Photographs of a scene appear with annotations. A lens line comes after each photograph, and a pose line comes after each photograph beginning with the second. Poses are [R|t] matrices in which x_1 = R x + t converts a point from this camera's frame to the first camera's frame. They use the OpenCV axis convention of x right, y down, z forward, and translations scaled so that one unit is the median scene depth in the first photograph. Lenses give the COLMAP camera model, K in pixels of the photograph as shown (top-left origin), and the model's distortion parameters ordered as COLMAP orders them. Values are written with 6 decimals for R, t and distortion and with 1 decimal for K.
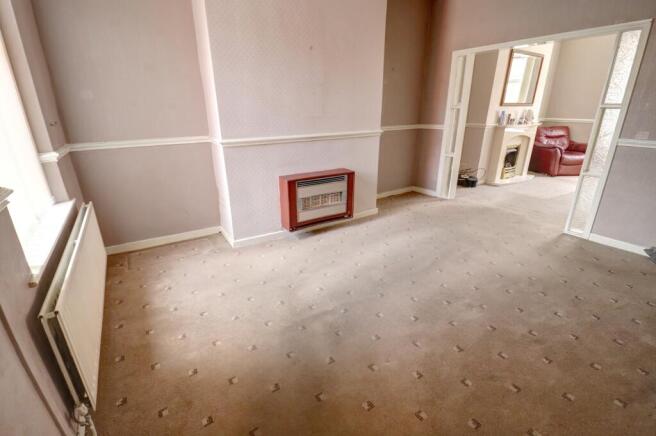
lens RADIAL K [[308.1, 0, 328.0], [0, 308.1, 218.0], [0, 0, 1]] dist [-0.000738, -0.000196]
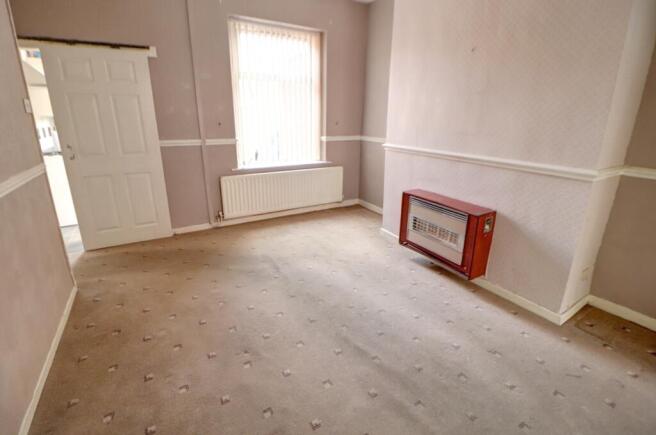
lens RADIAL K [[301.9, 0, 326.2], [0, 301.9, 199.9], [0, 0, 1]] dist [-0.000972, 0.000000]
pose [[-0.030159, 0.273057, -0.961525, 0.794525], [-0.366998, 0.891750, 0.264753, -0.256979], [0.929733, 0.360862, 0.073317, 0.699120]]
